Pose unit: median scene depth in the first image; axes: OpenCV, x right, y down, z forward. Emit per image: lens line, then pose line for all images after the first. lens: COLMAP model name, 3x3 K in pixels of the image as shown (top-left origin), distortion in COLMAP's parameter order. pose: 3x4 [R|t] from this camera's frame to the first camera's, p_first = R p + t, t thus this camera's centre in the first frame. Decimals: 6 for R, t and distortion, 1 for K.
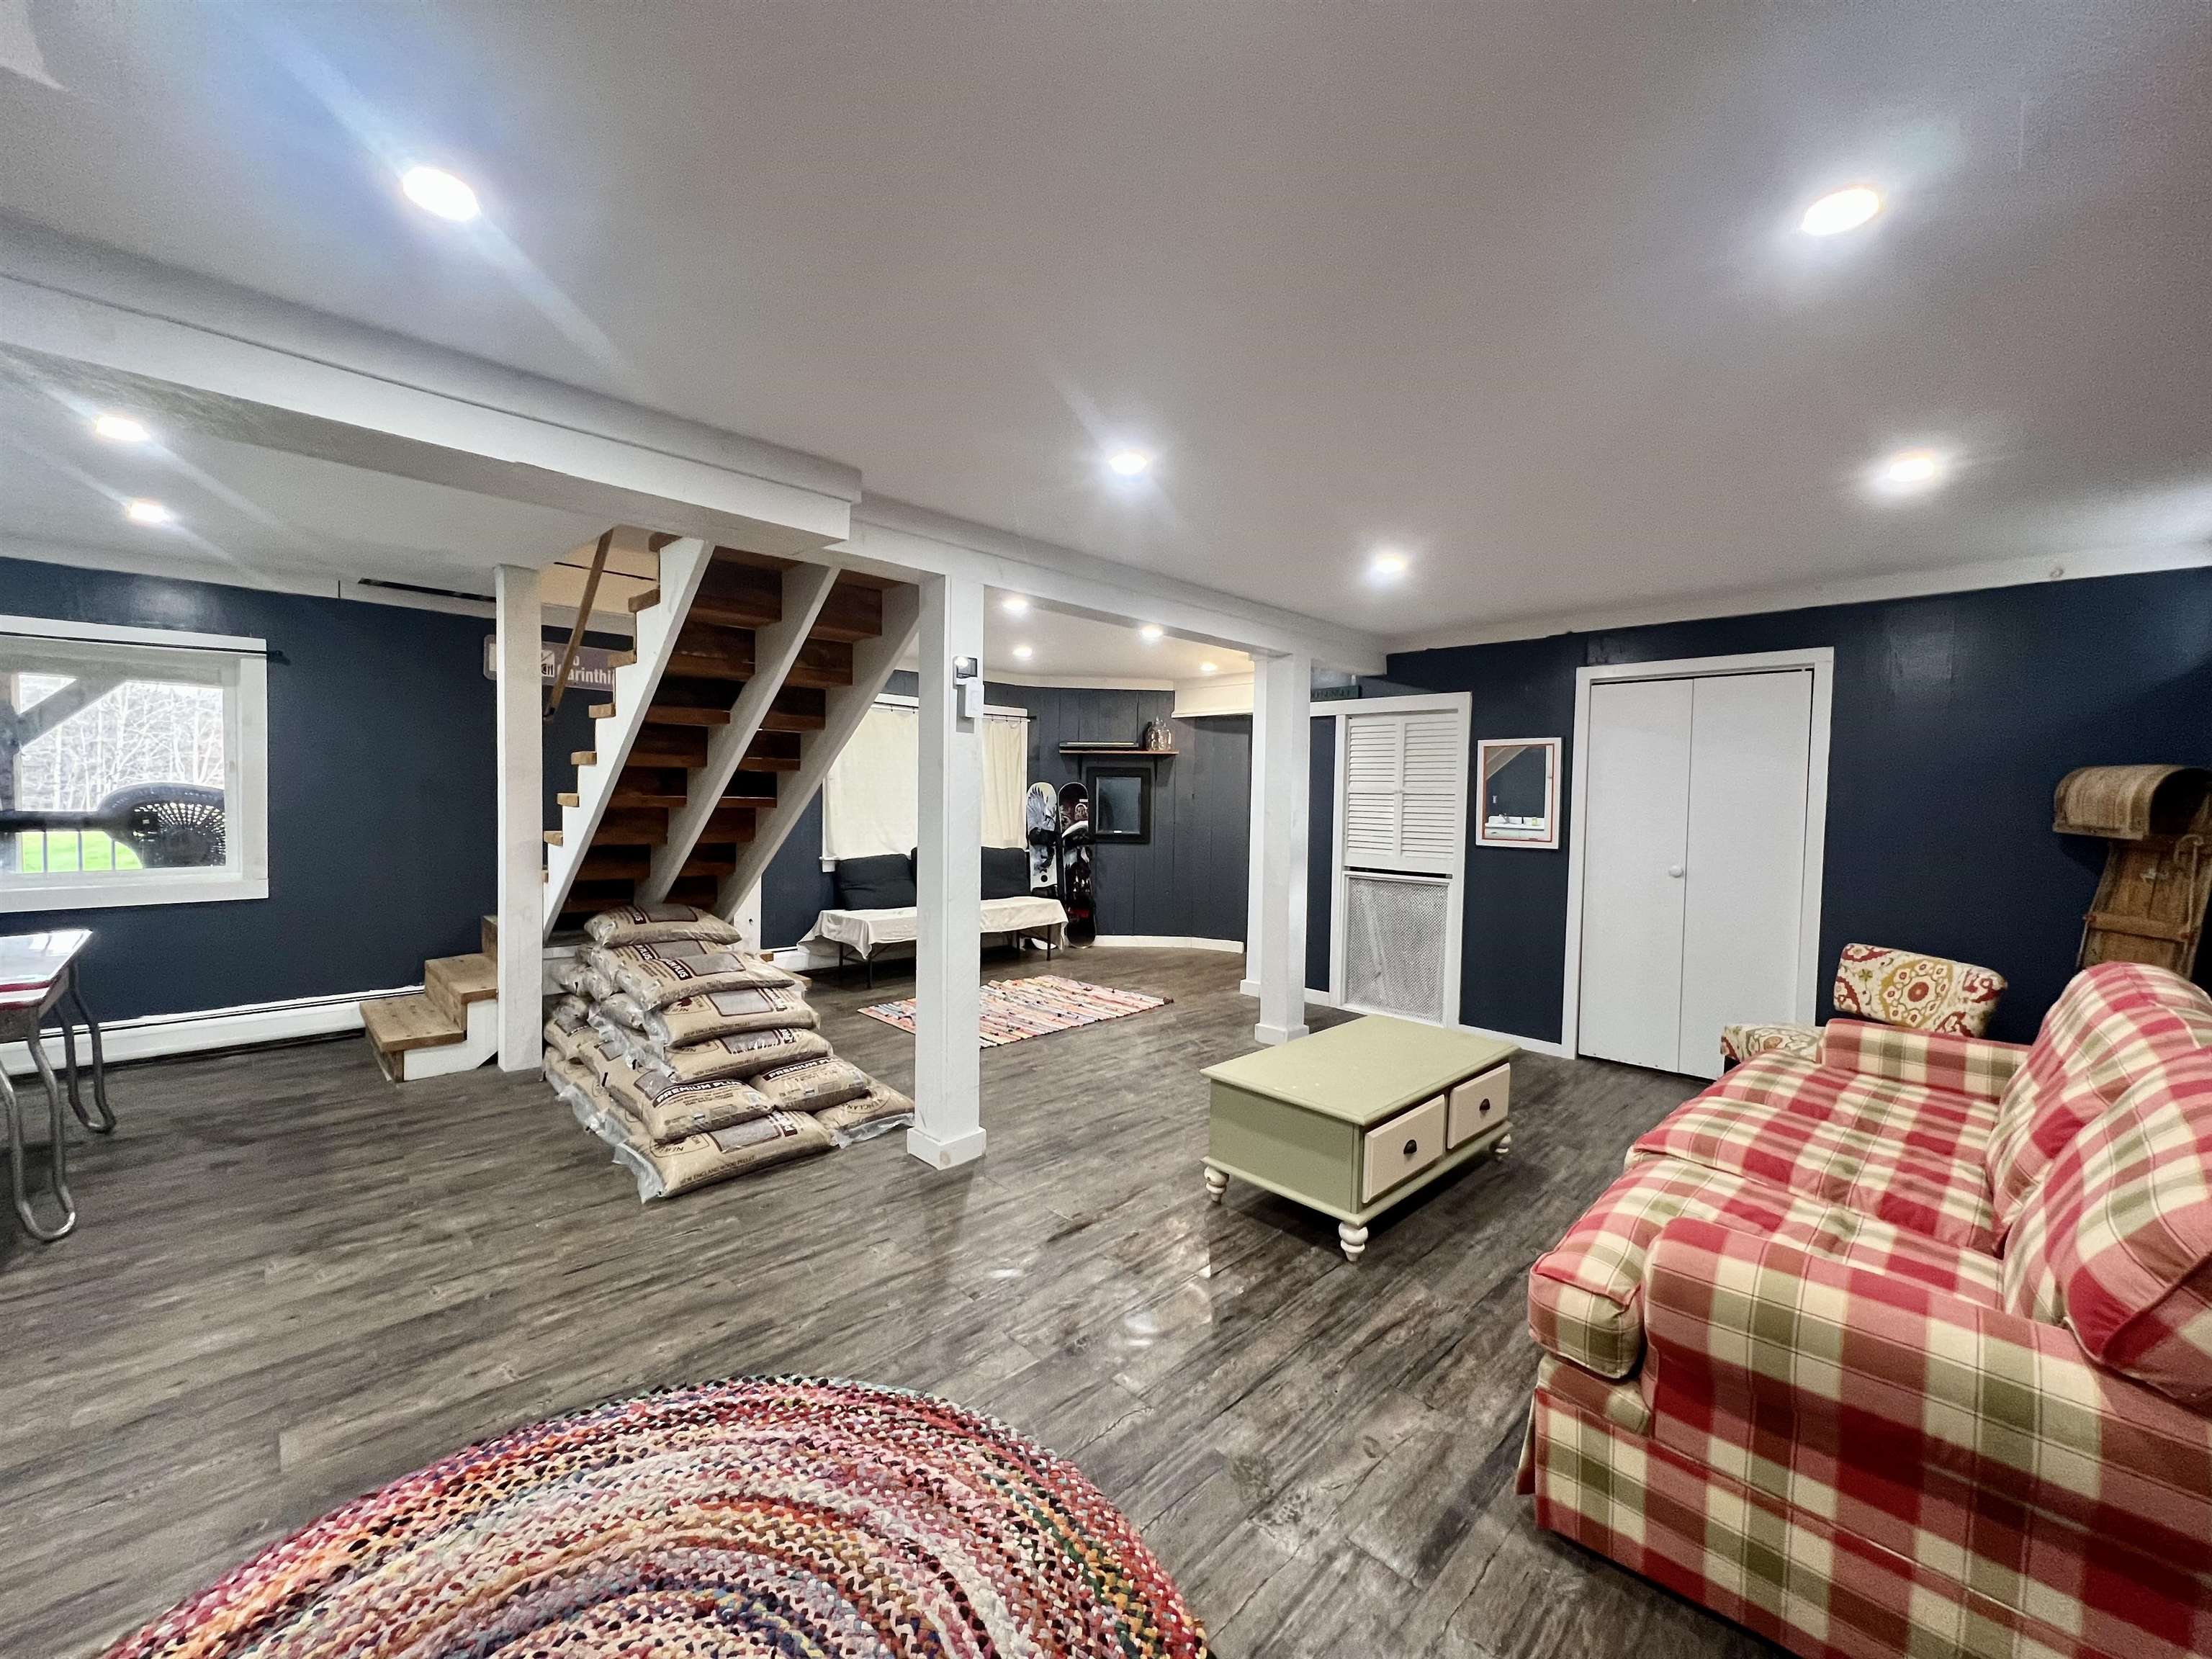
lens RADIAL K [[877.3, 0, 1106.0], [0, 877.3, 829.5], [0, 0, 1]] dist [-0.002800, 0.000460]
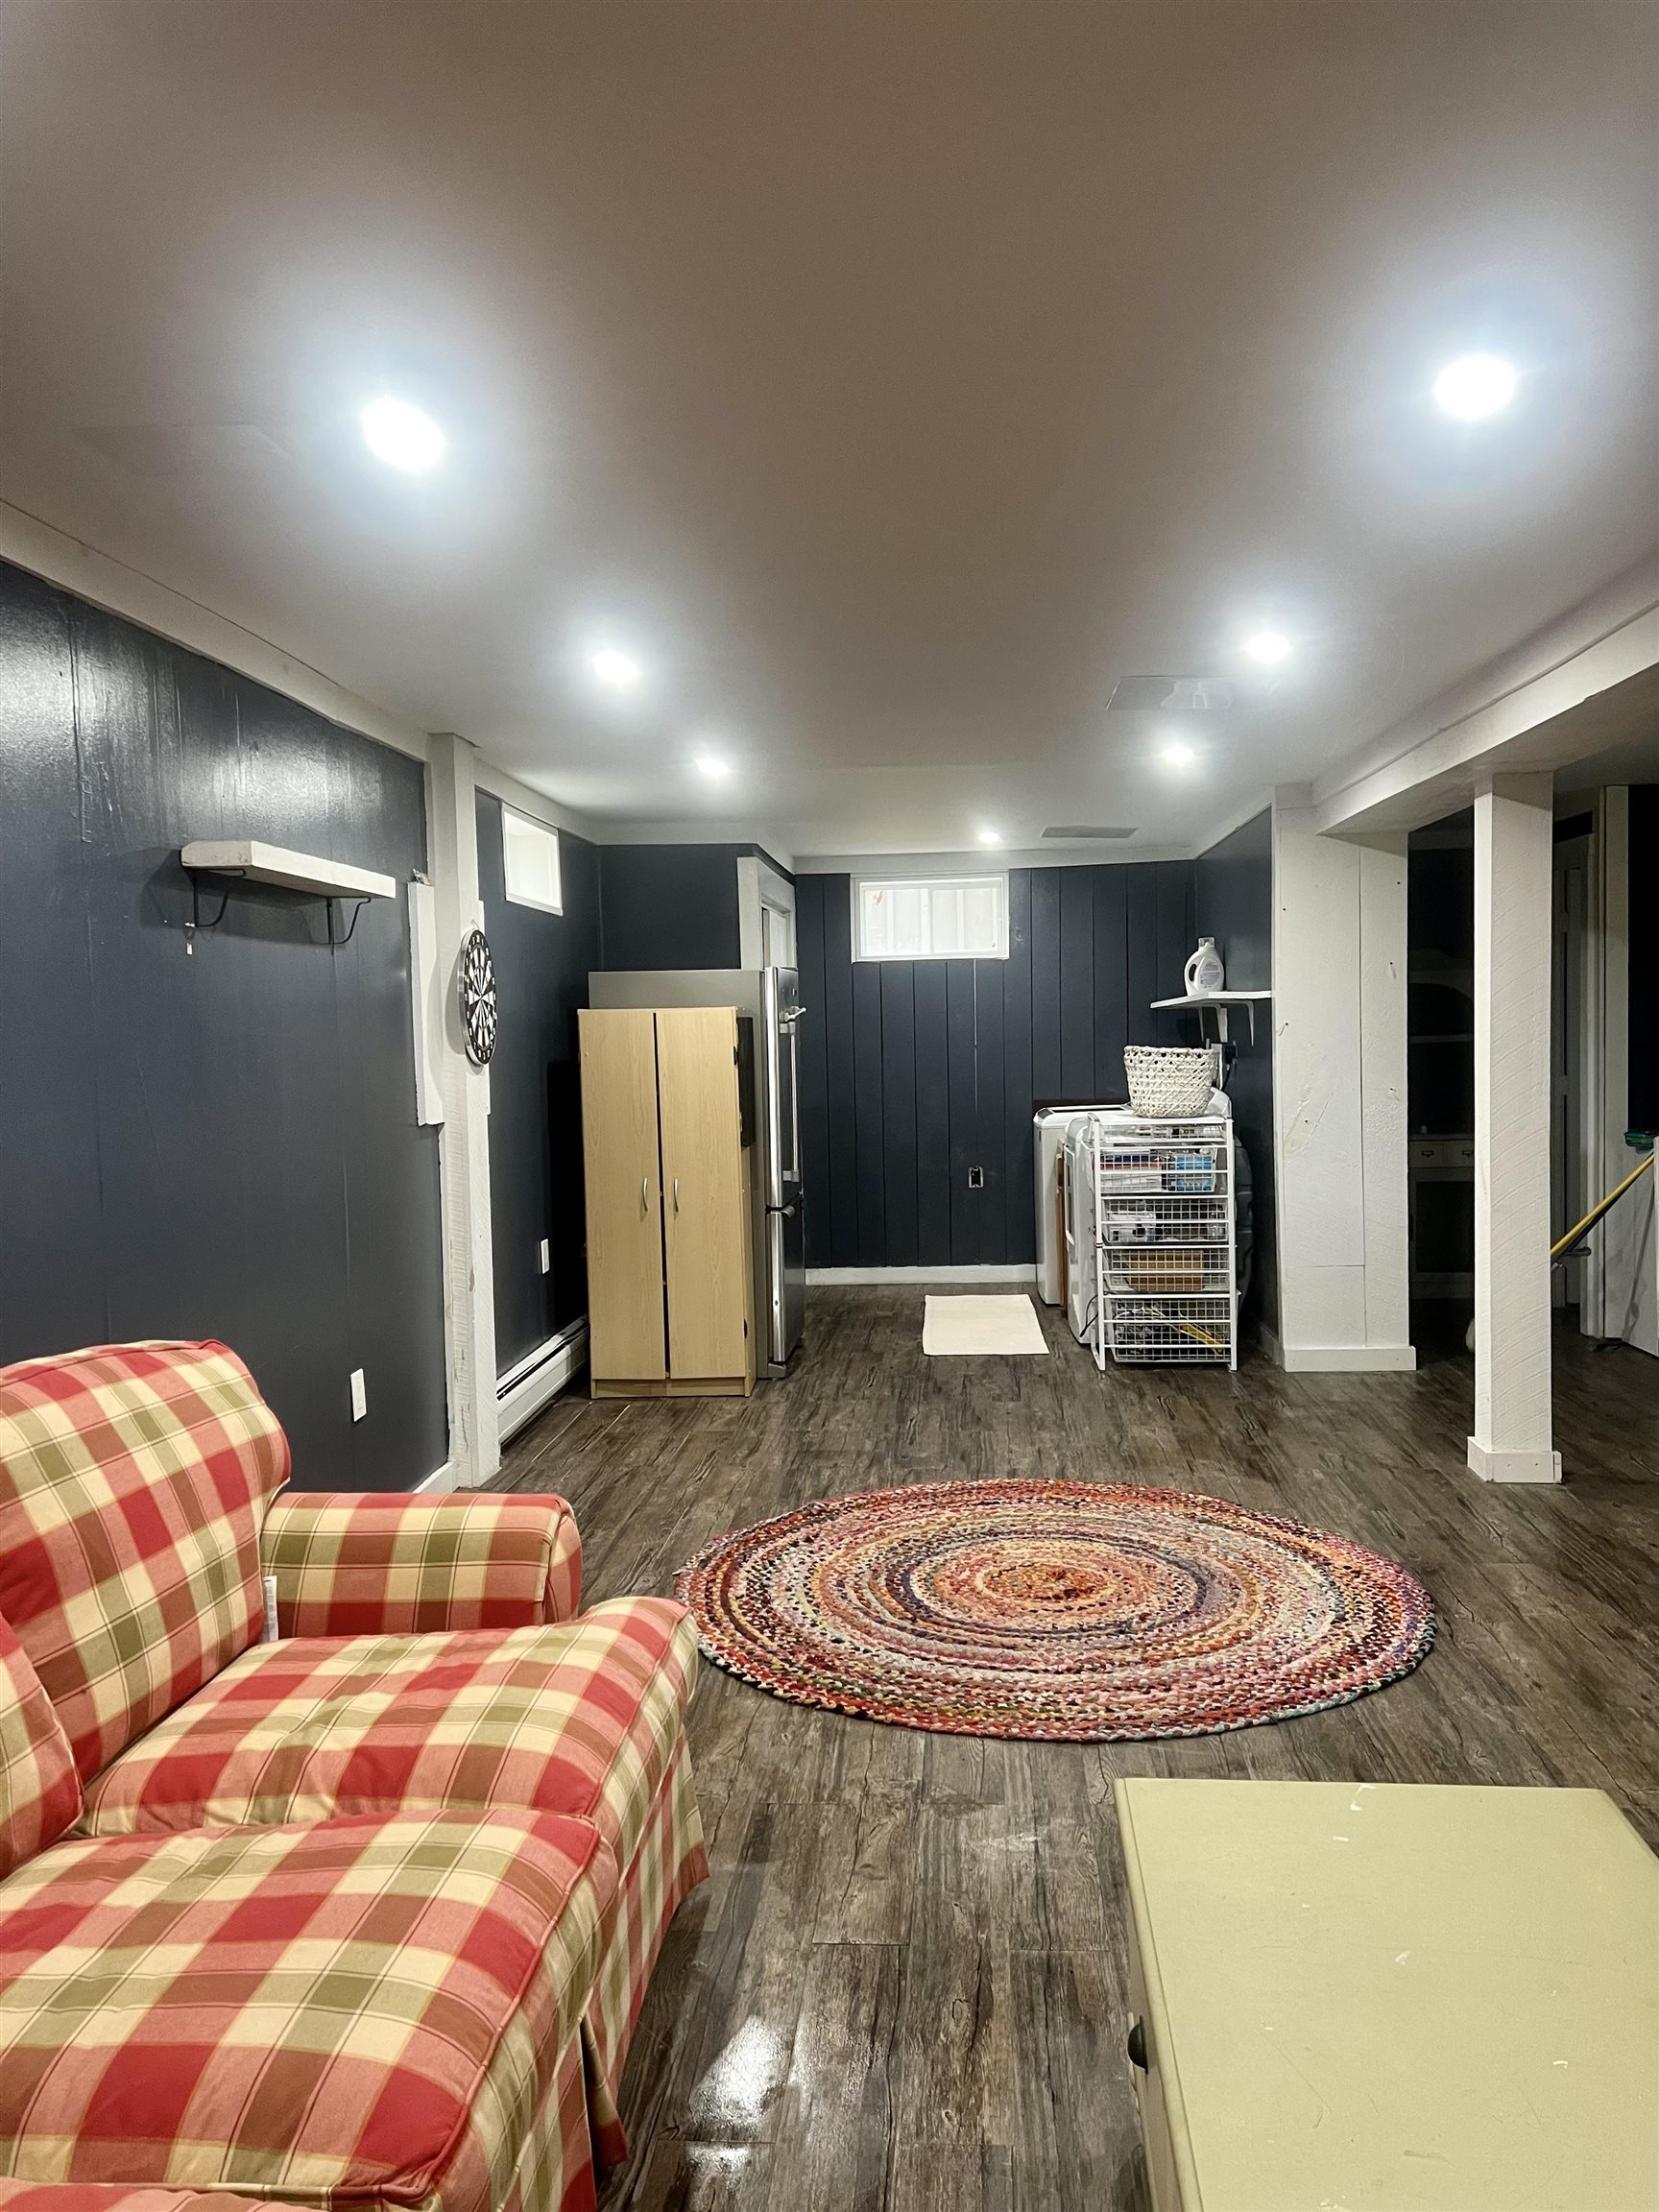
lens RADIAL K [[1626.4, 0, 829.5], [0, 1626.4, 1106.0], [0, 0, 1]] dist [-0.001227, -0.000180]
pose [[-0.762505, 0.031185, -0.646230, 0.787480], [-0.020507, 0.997171, 0.072317, -0.060392], [0.646657, 0.068394, -0.759708, 1.273421]]
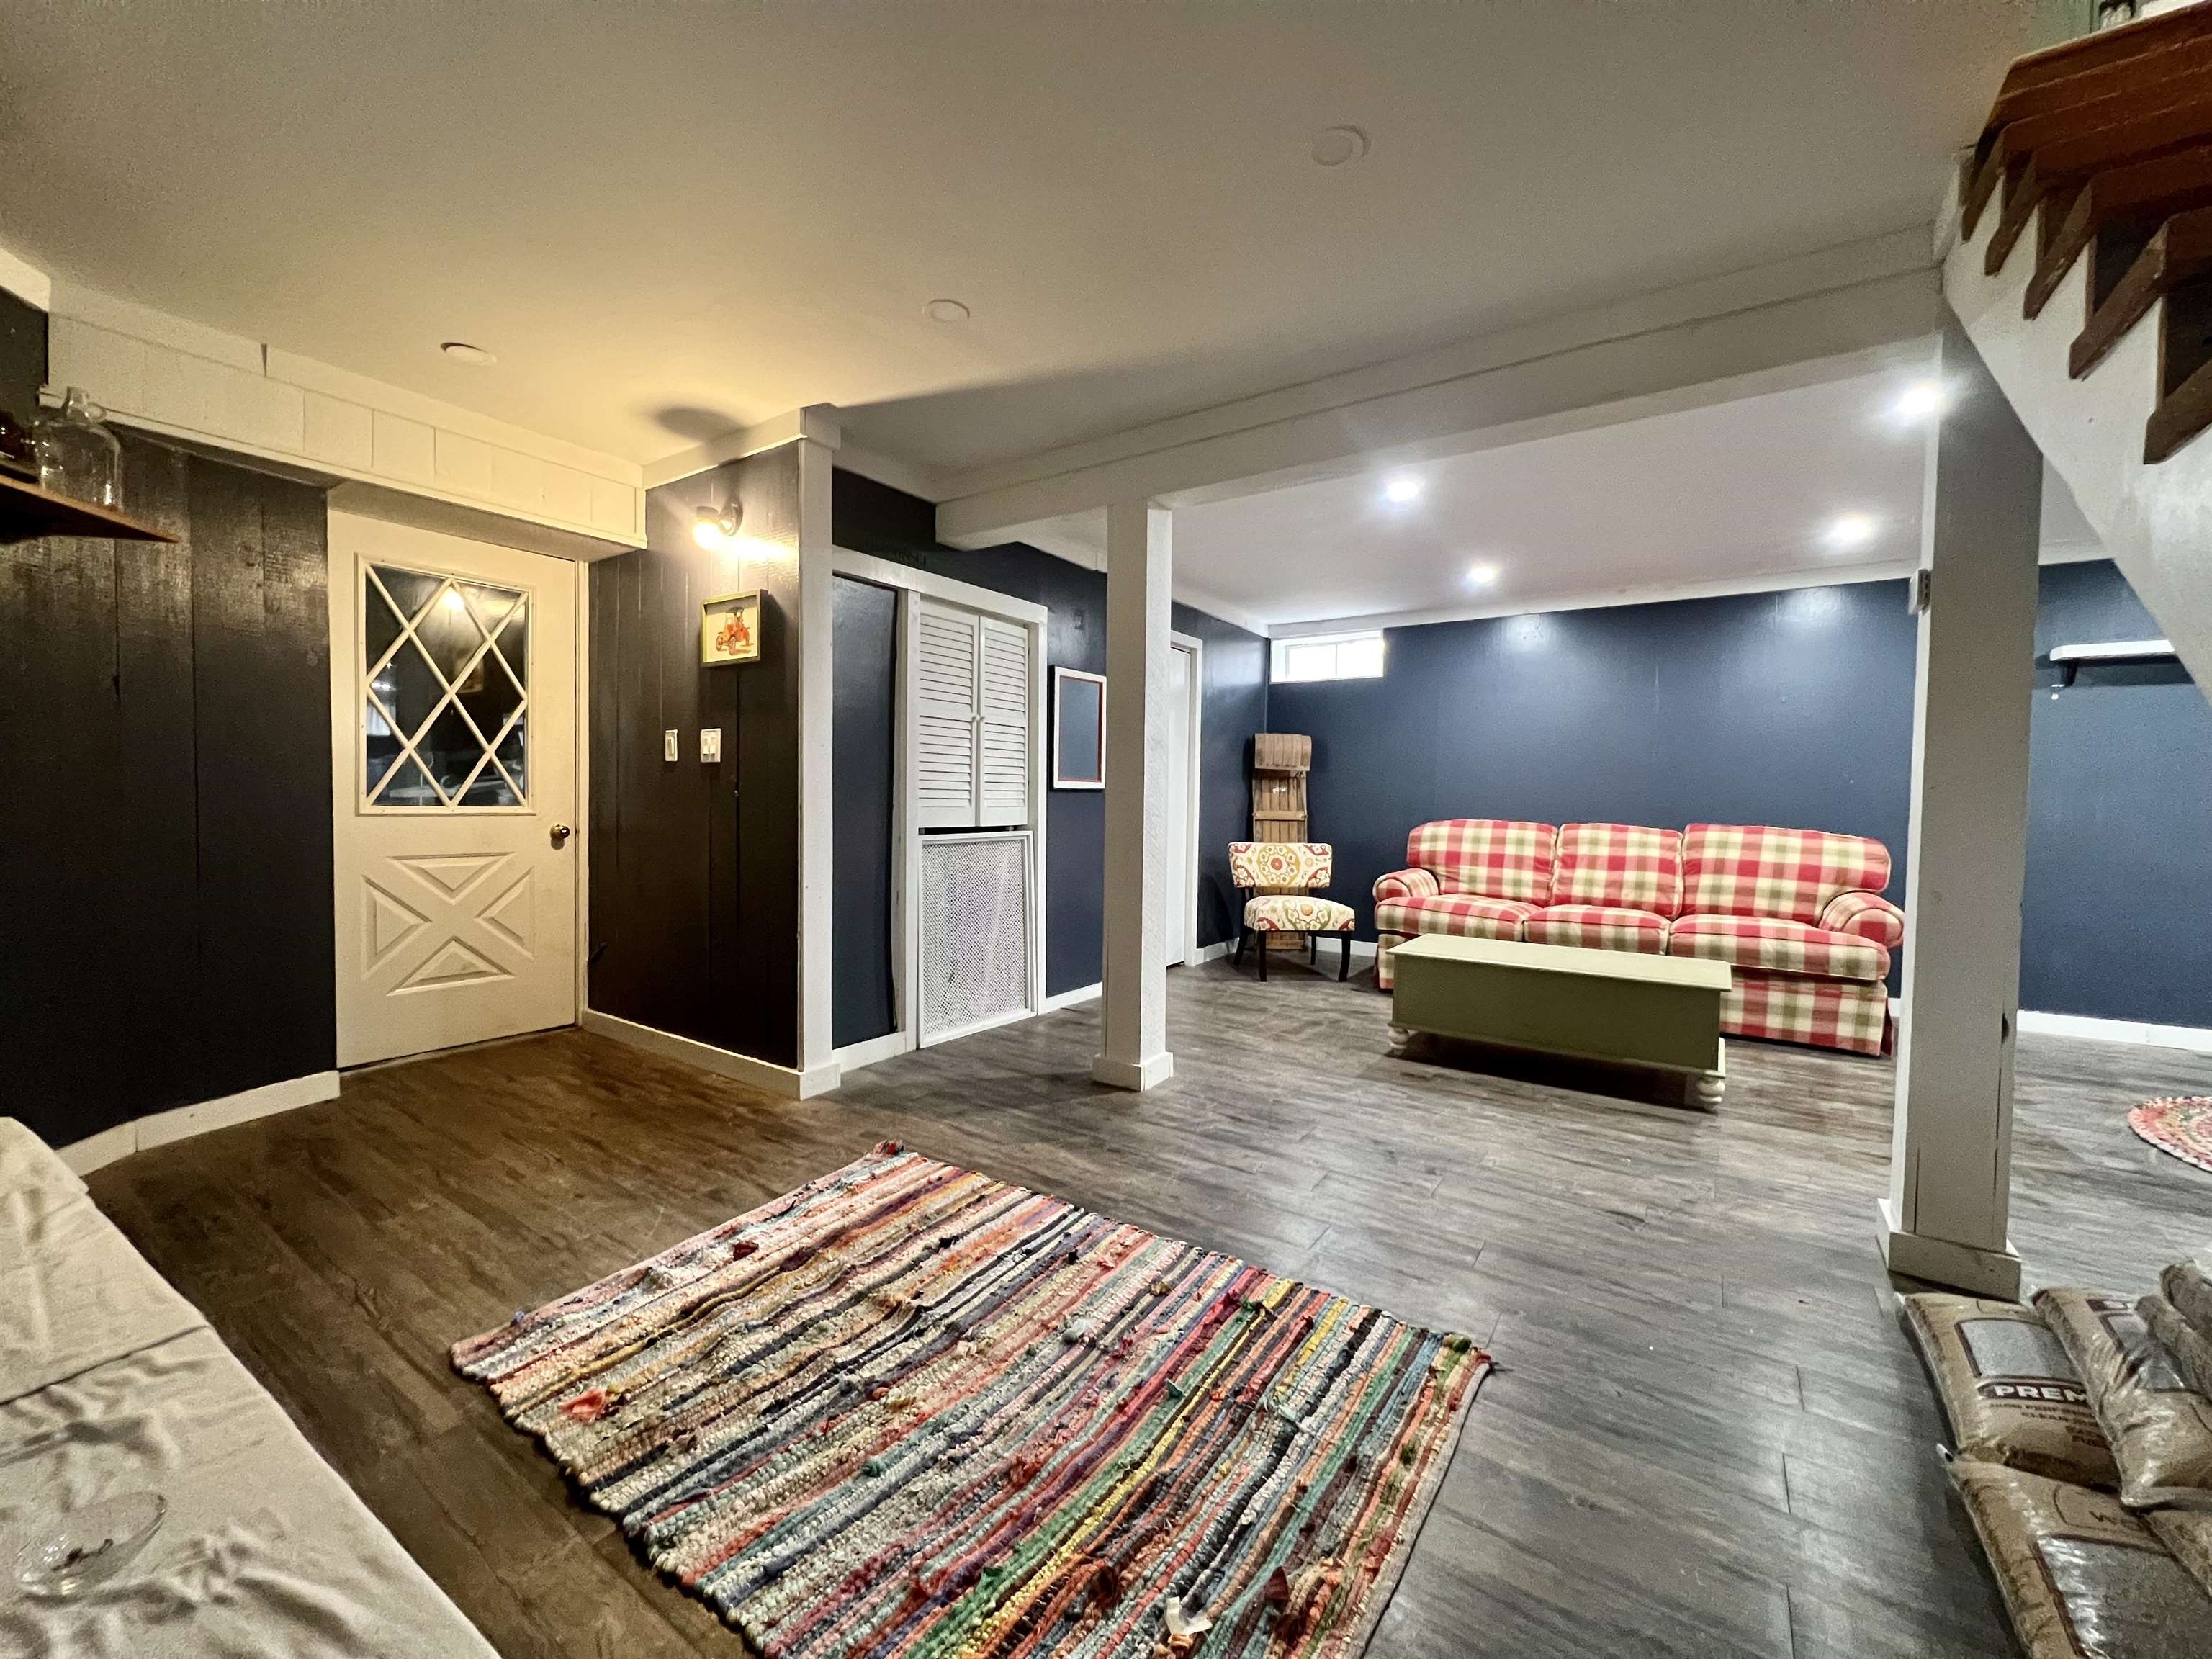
lens RADIAL K [[877.3, 0, 1106.0], [0, 877.3, 829.5], [0, 0, 1]] dist [-0.002800, 0.000460]
pose [[-0.182041, -0.054090, 0.981802, -0.726503], [0.020380, 0.998064, 0.058765, 0.014014], [-0.983080, 0.030707, -0.180586, 1.836345]]
